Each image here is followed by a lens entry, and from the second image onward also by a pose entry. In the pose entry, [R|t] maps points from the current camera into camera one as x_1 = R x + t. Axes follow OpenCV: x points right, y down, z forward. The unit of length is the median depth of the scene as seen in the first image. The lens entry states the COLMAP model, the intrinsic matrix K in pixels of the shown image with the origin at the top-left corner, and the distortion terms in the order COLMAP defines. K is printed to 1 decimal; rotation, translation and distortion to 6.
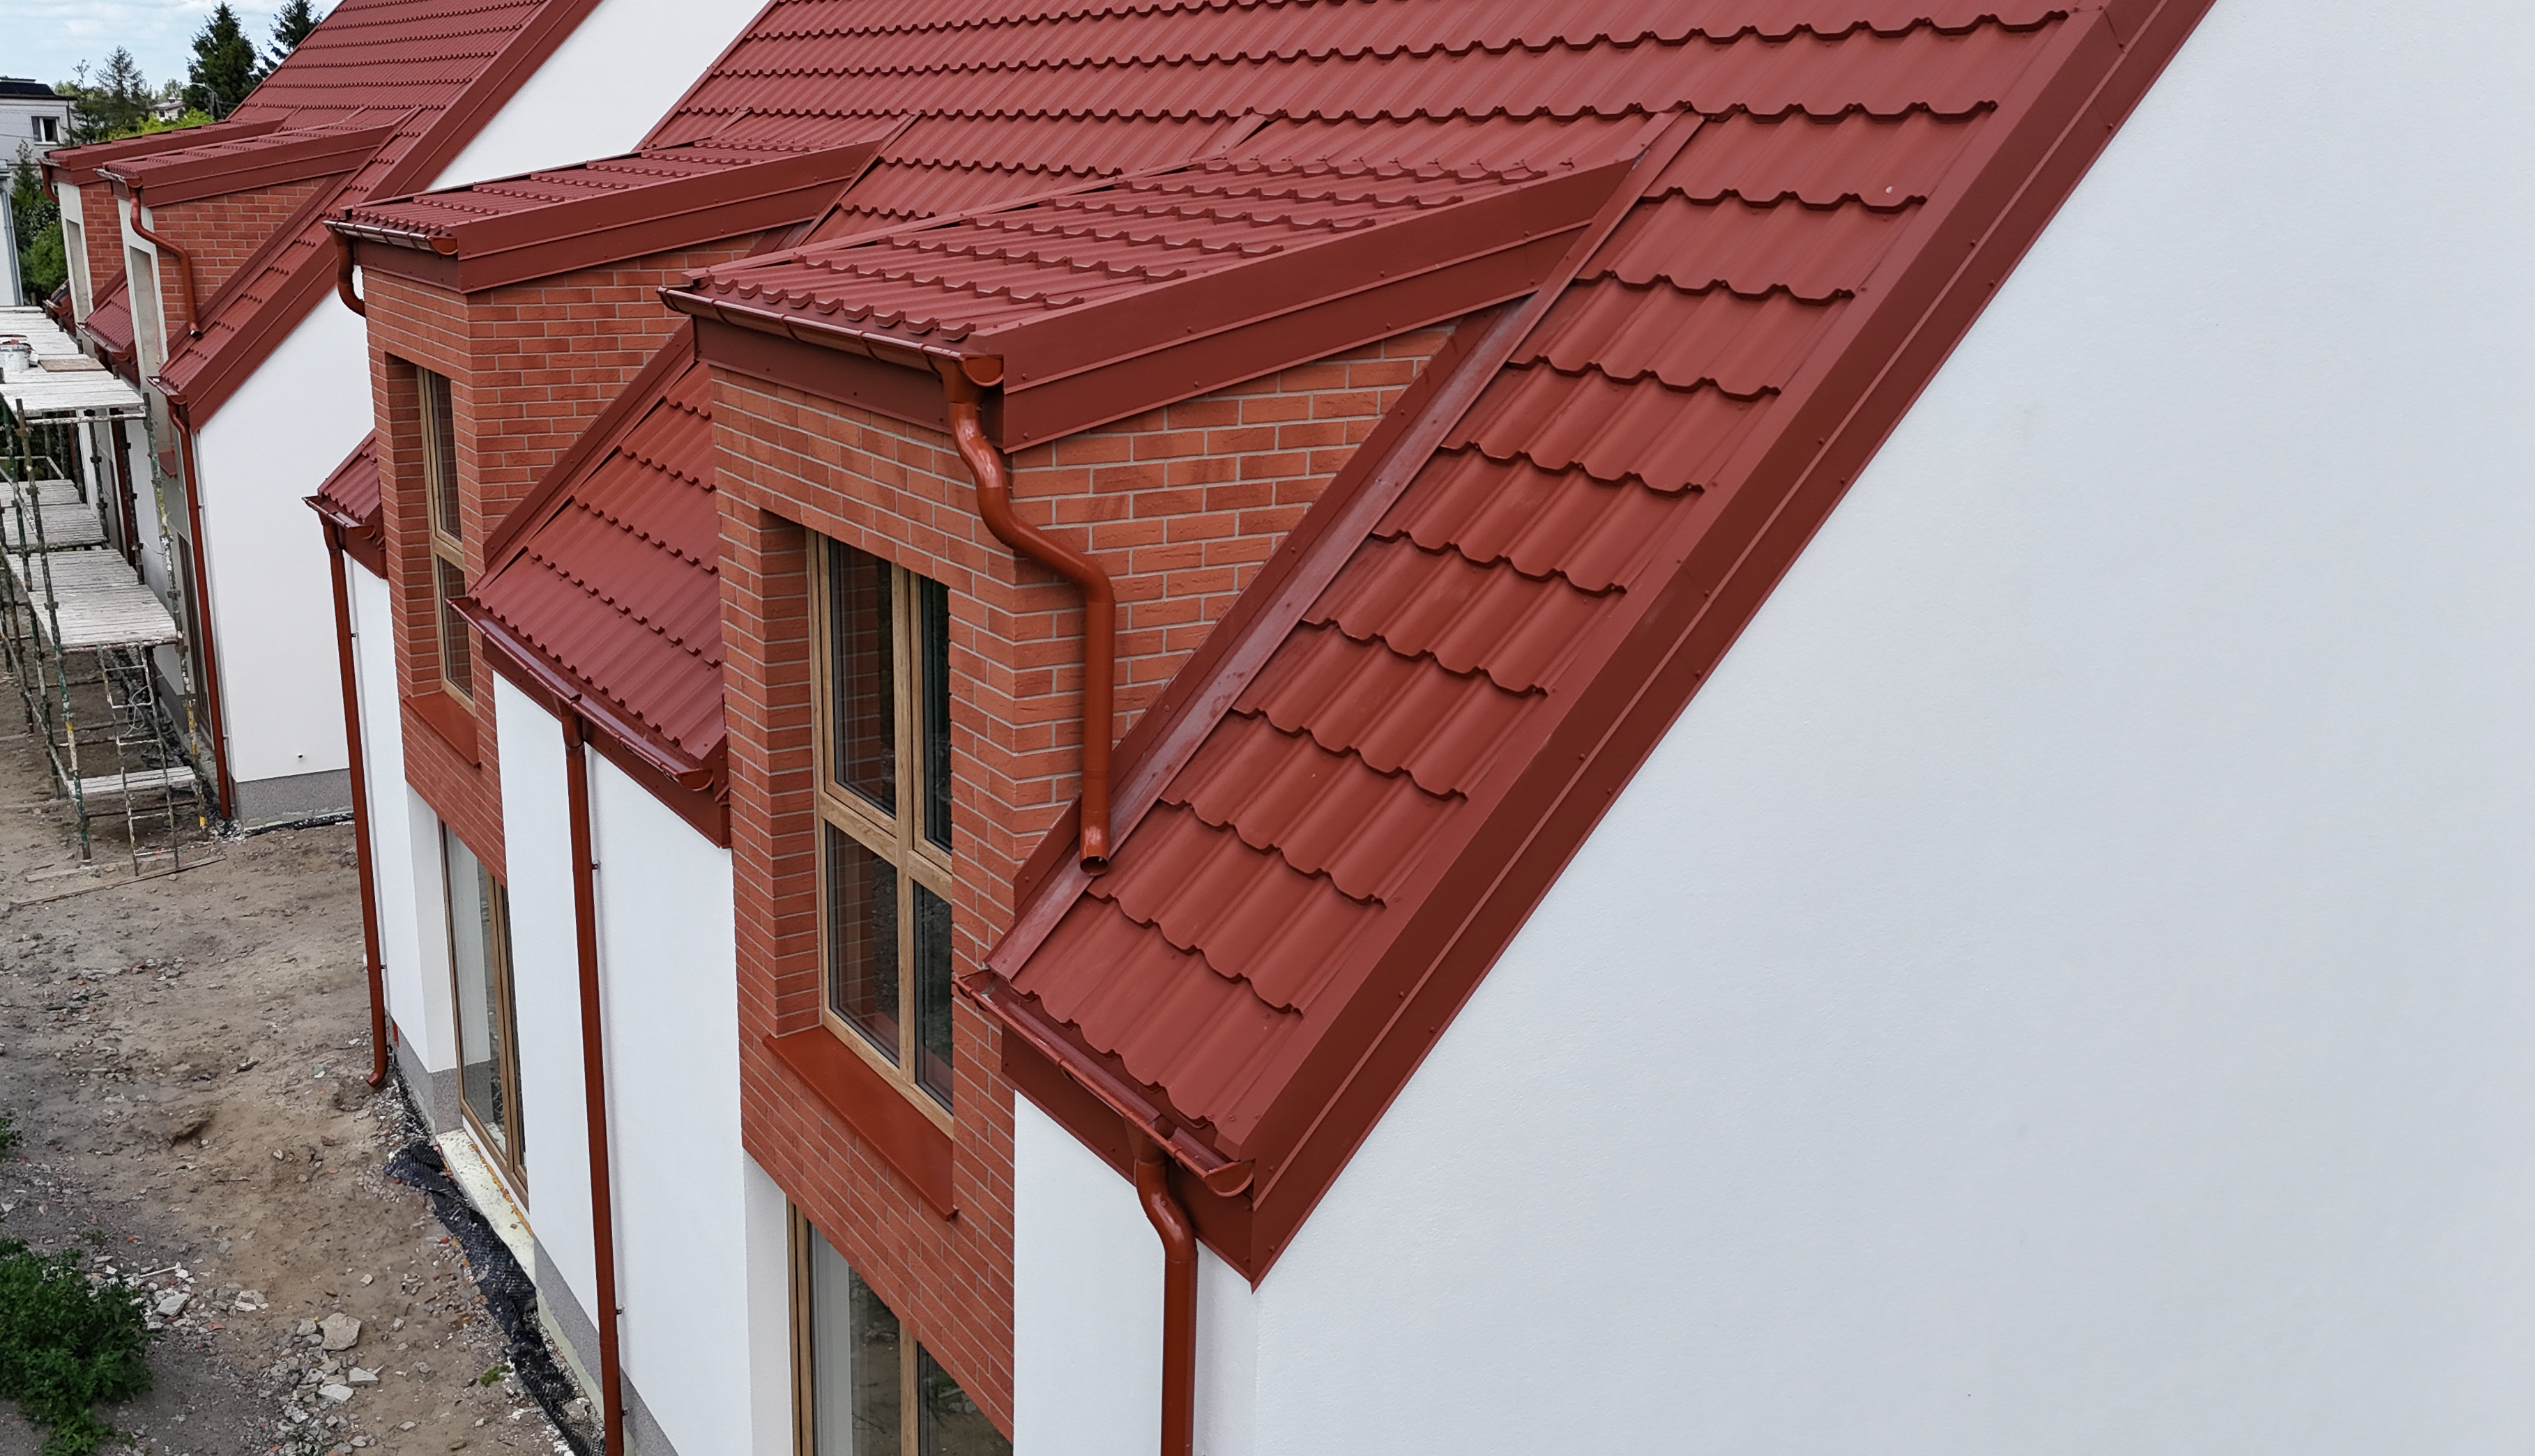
lens RADIAL K [[2092.3, 0, 1153.6], [0, 2092.3, 731.7], [0, 0, 1]] dist [0.100898, -0.182385]
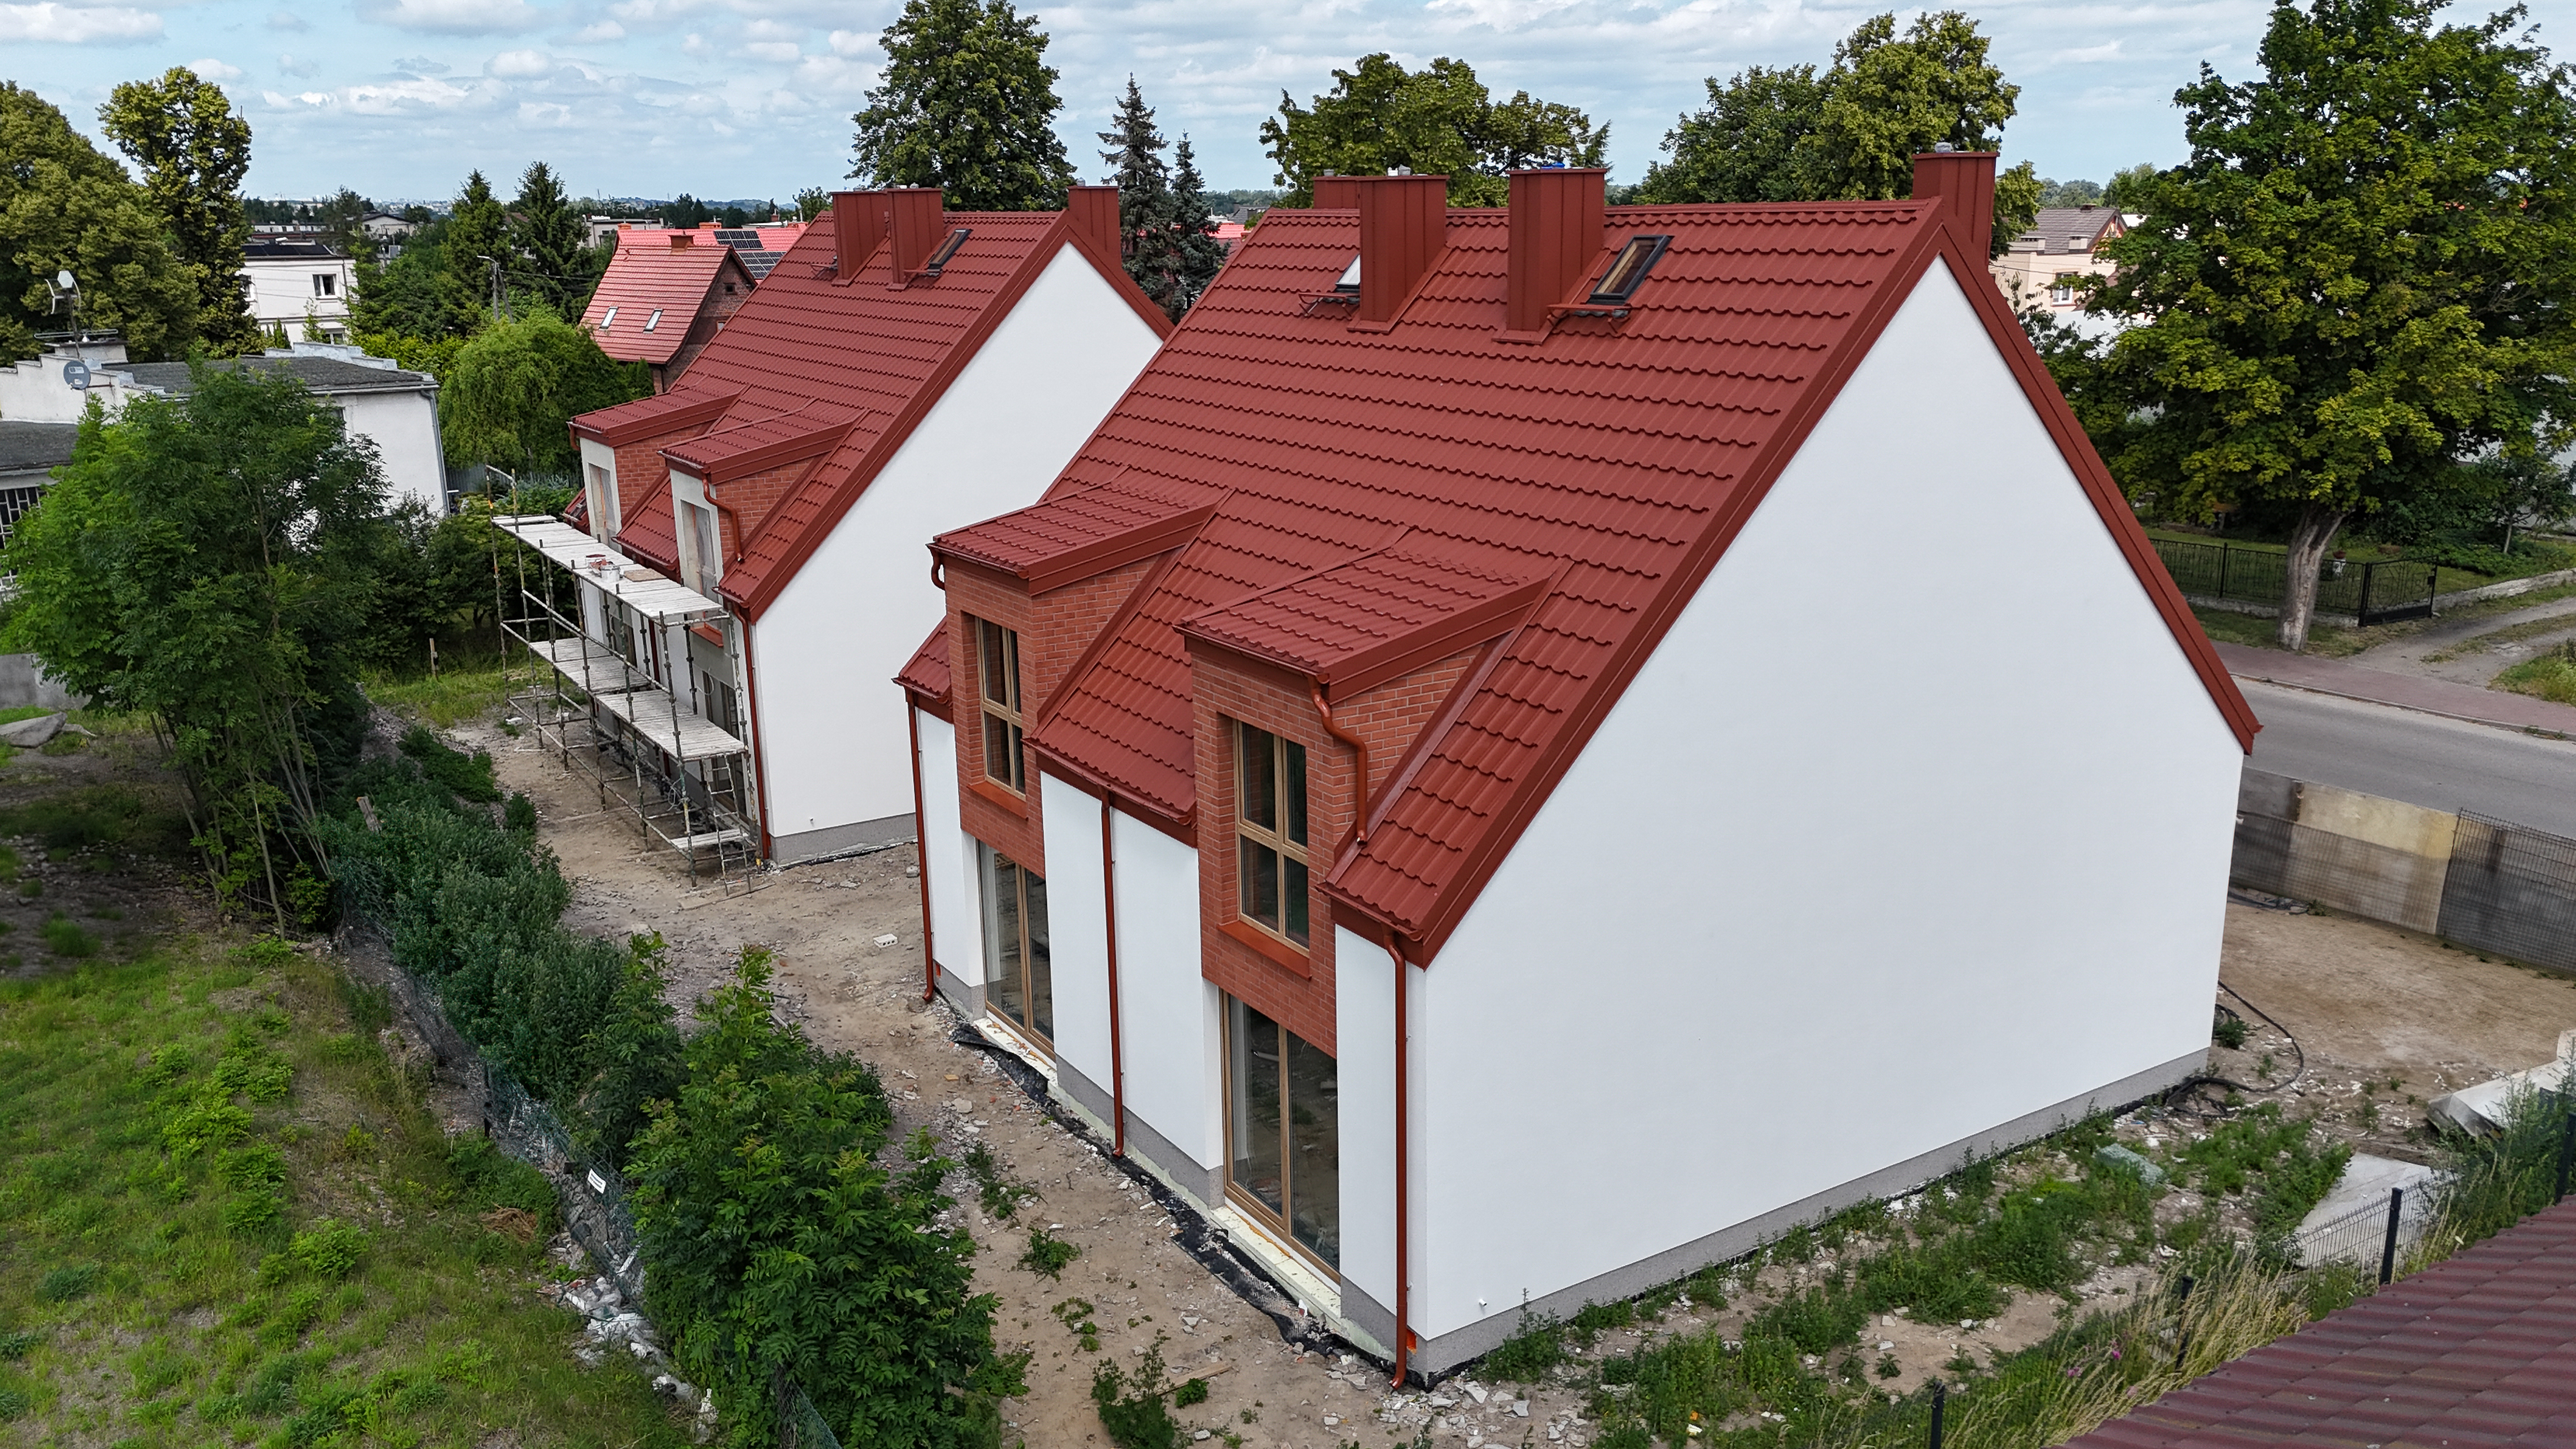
lens RADIAL K [[2024.7, 0, 1296.9], [0, 2024.7, 758.1], [0, 0, 1]] dist [0.042141, -0.055574]
pose [[0.999366, -0.035588, 0.001092, -0.099686], [0.035594, 0.999343, -0.006874, -0.031555], [-0.000847, 0.006909, 0.999976, -1.501572]]
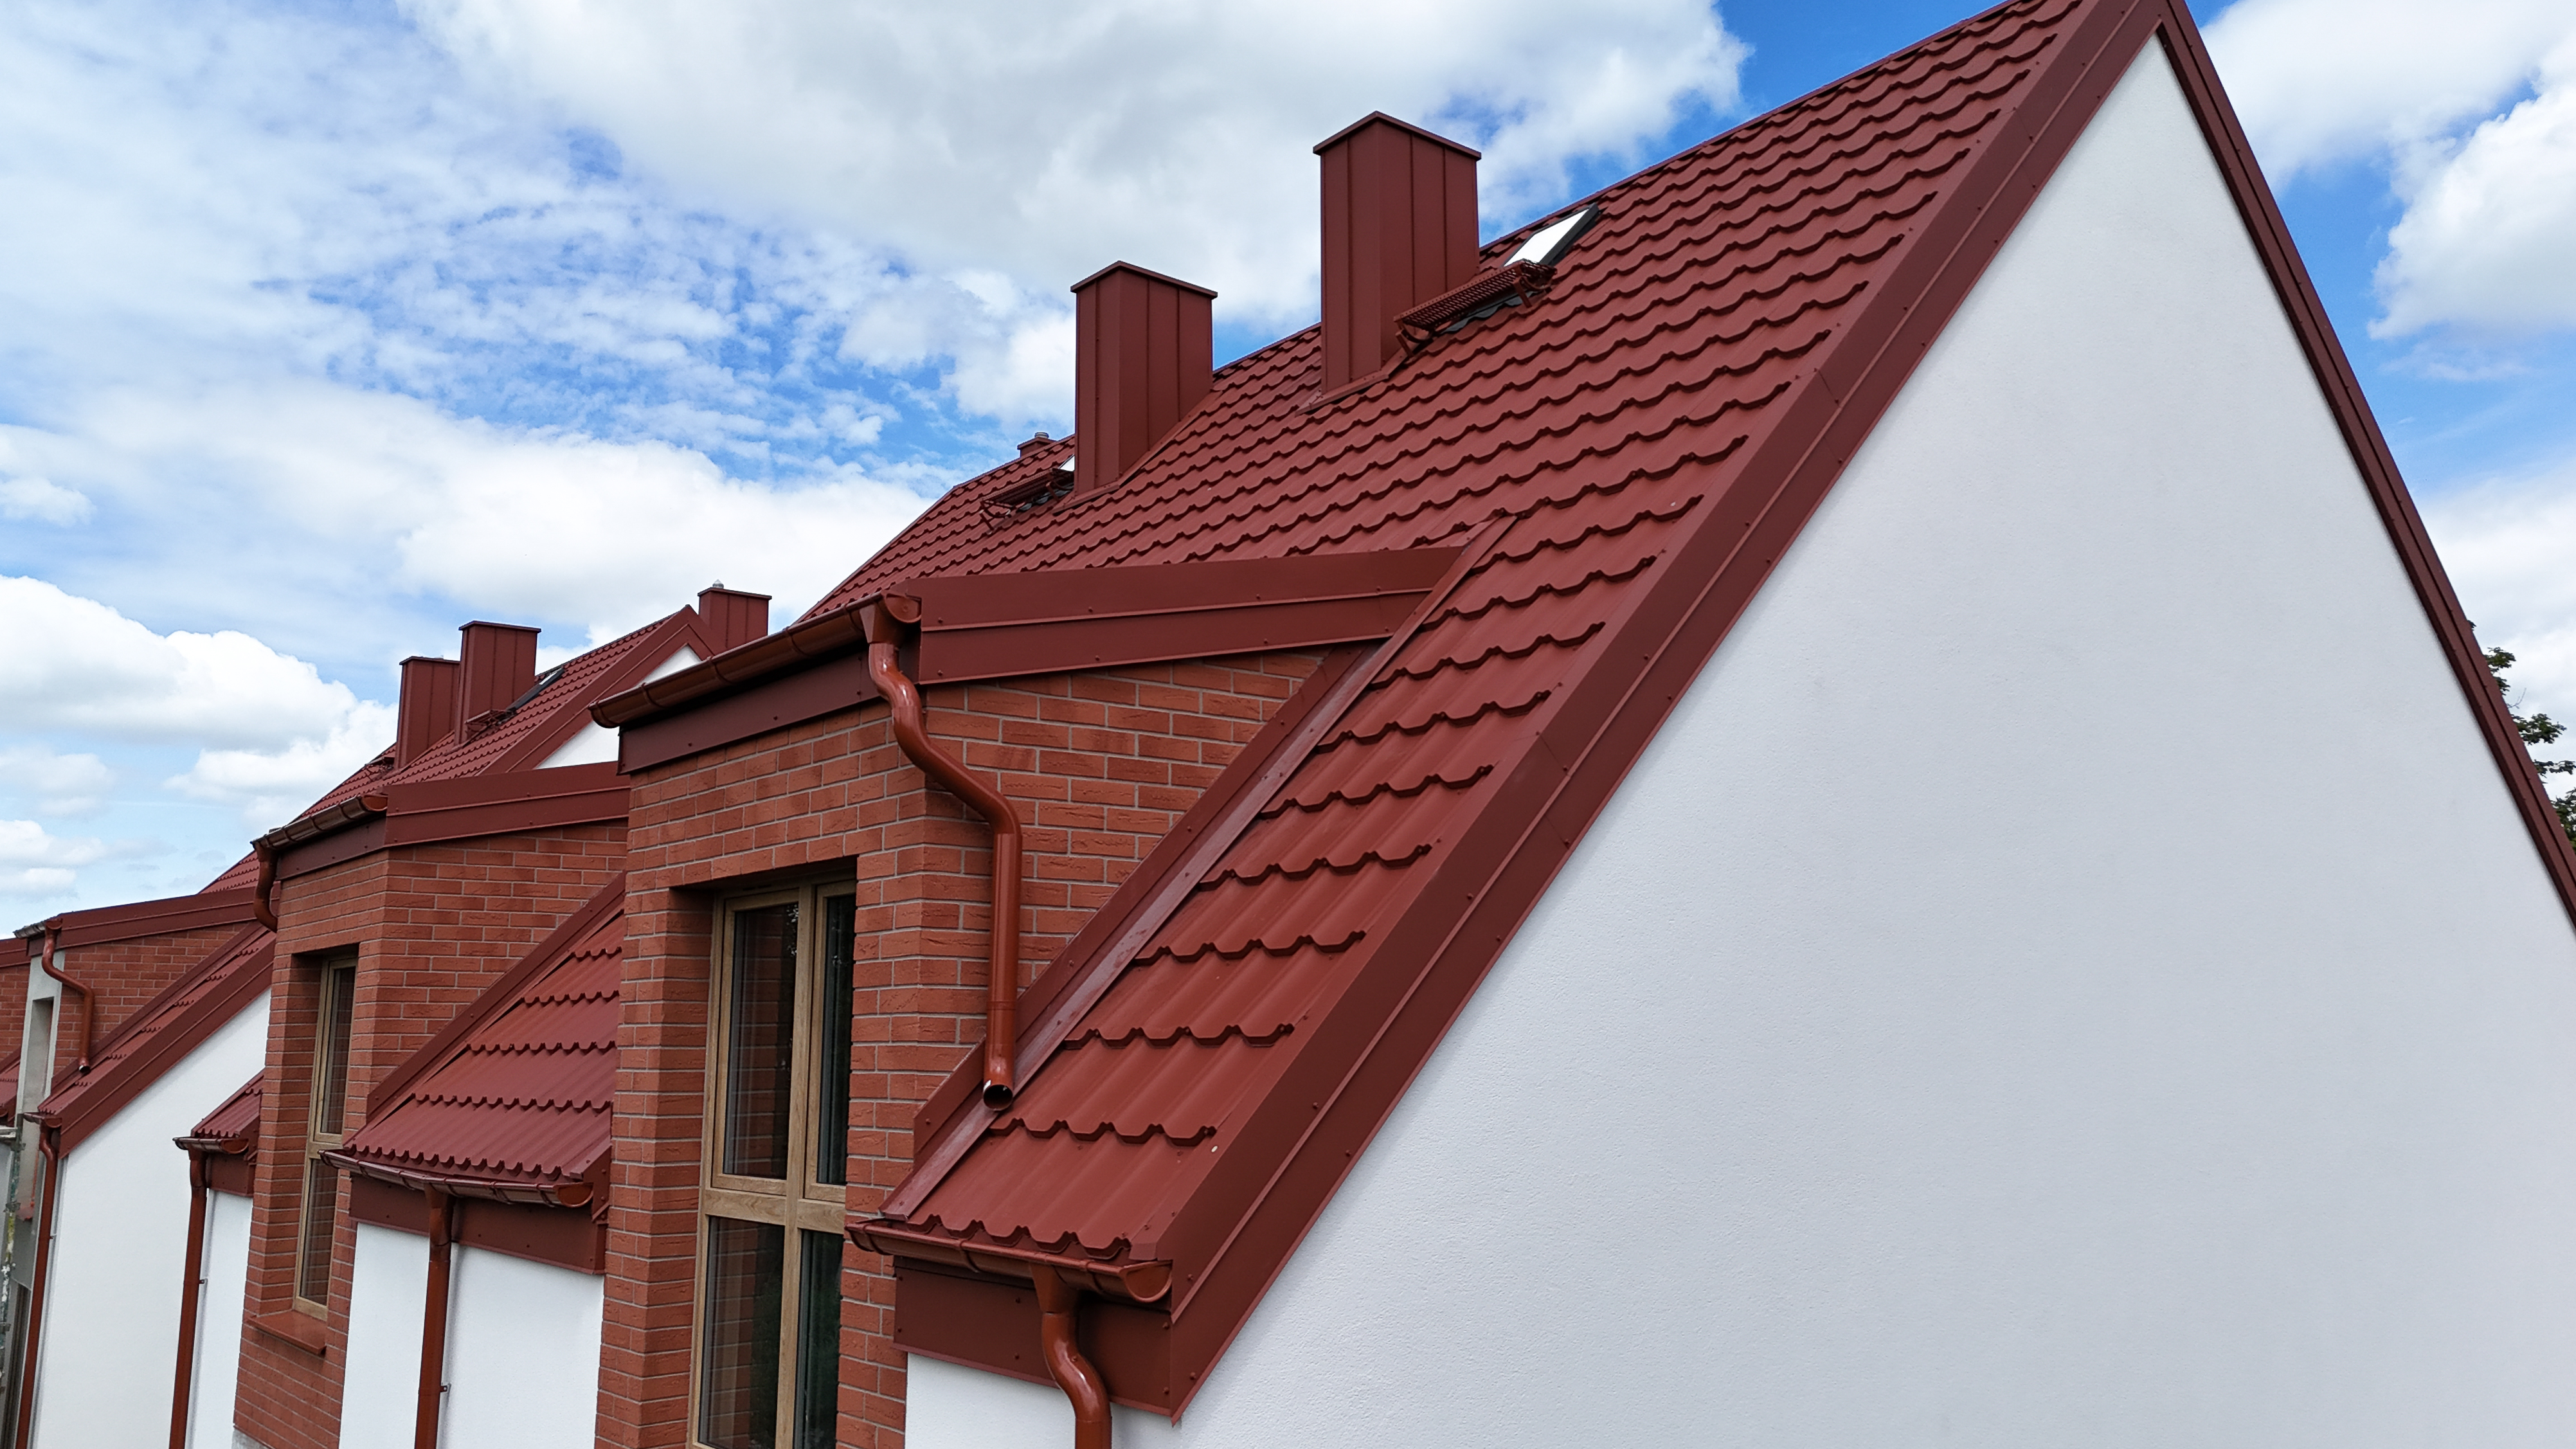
lens RADIAL K [[1942.3, 0, 1288.0], [0, 1942.3, 724.5], [0, 0, 1]] dist [0.039343, -0.038758]
pose [[0.991771, 0.003277, 0.127981, -0.009254], [0.052301, 0.902076, -0.428396, 0.260444], [-0.116852, 0.431565, 0.894482, 0.075391]]
